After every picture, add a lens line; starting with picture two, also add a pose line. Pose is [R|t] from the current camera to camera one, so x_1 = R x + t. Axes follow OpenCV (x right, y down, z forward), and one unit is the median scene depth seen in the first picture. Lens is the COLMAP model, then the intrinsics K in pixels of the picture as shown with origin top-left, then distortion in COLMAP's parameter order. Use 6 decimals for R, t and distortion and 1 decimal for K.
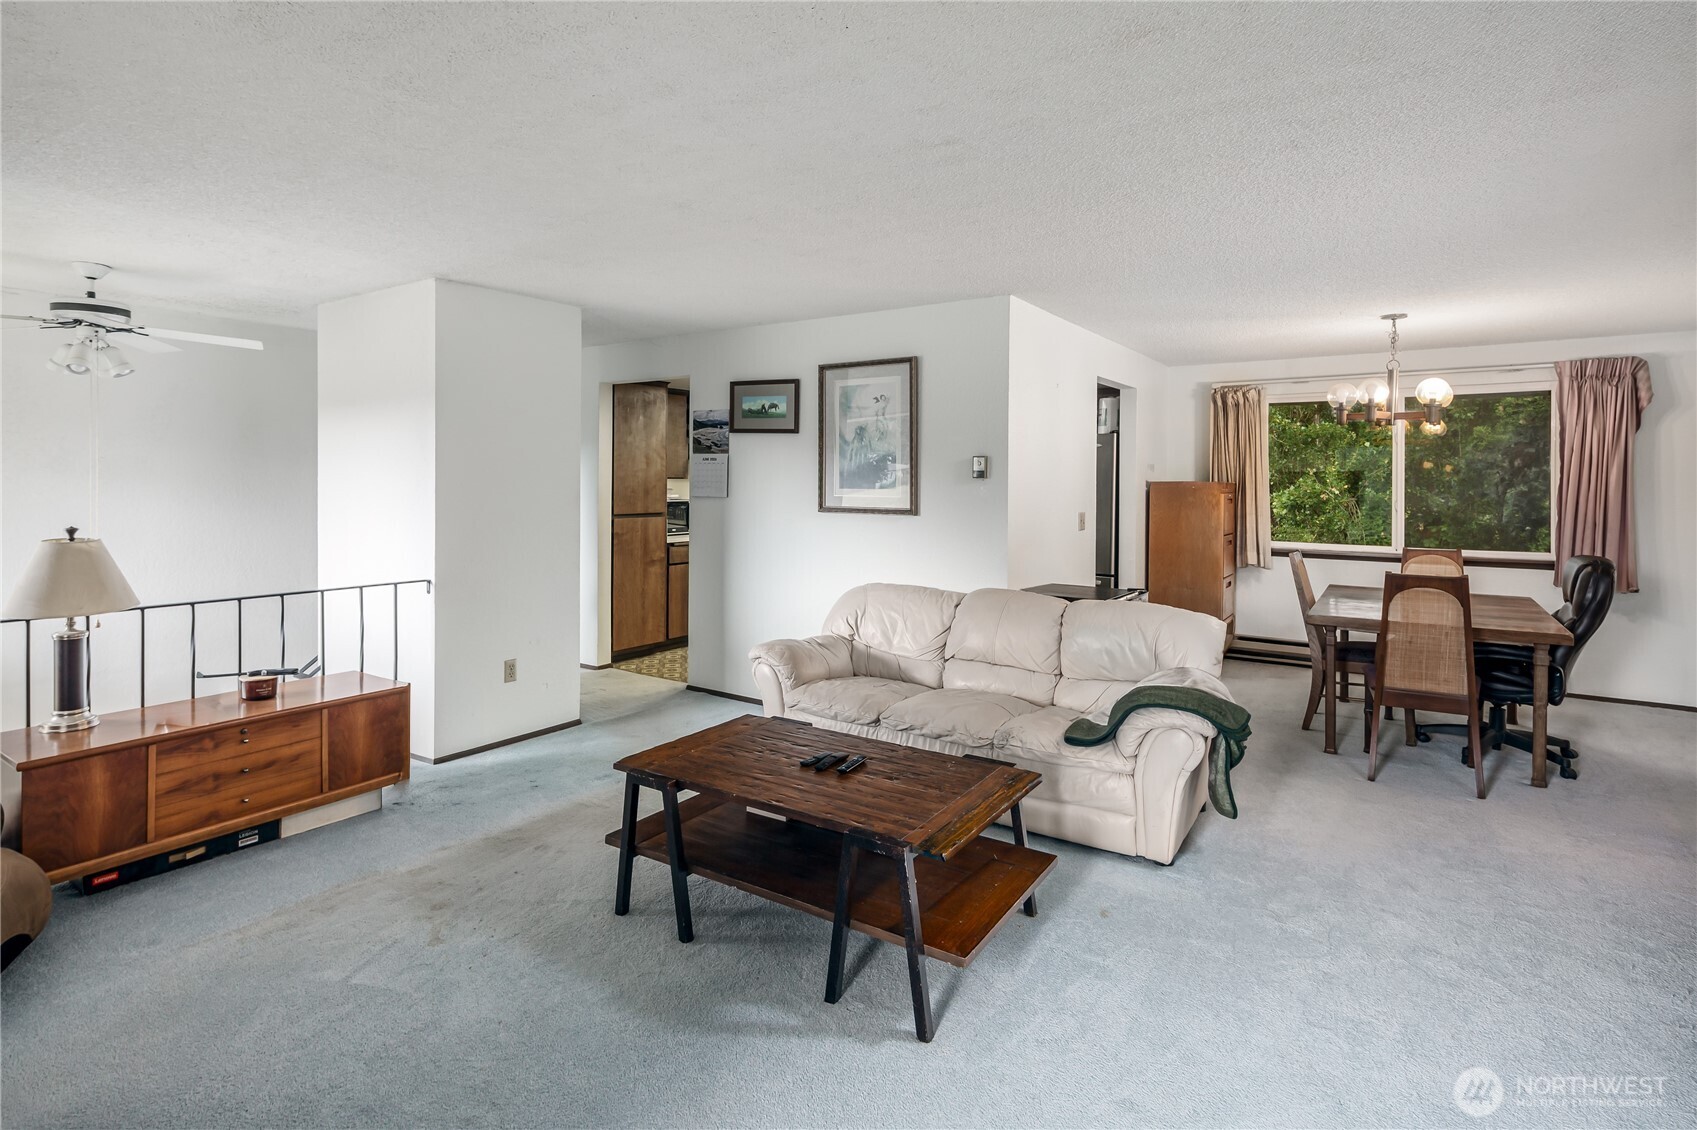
lens RADIAL K [[839.1, 0, 824.8], [0, 839.1, 483.2], [0, 0, 1]] dist [-0.005774, -0.000266]
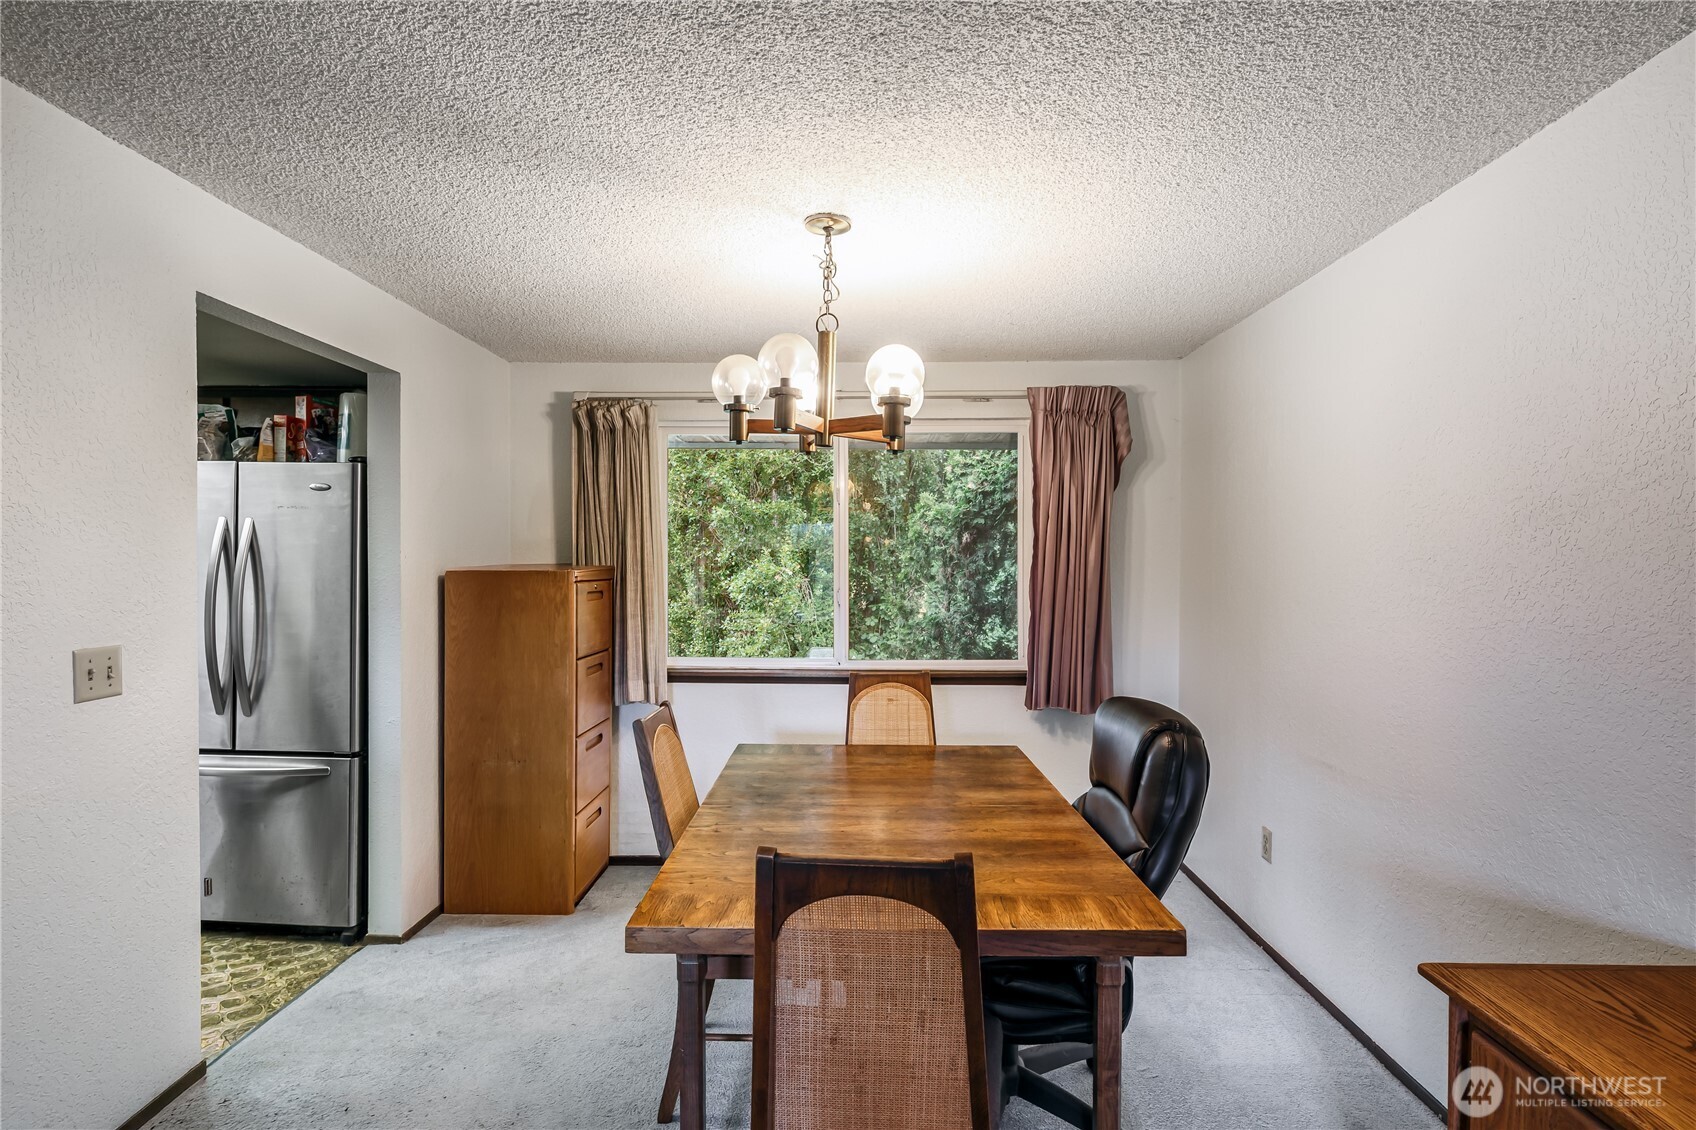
lens RADIAL K [[838.6, 0, 845.4], [0, 838.6, 565.8], [0, 0, 1]] dist [-0.005774, -0.000266]
pose [[0.825806, -0.004355, 0.563937, 0.299717], [0.002738, 0.999989, 0.003713, -0.000623], [-0.563947, -0.001522, 0.825809, 0.430063]]
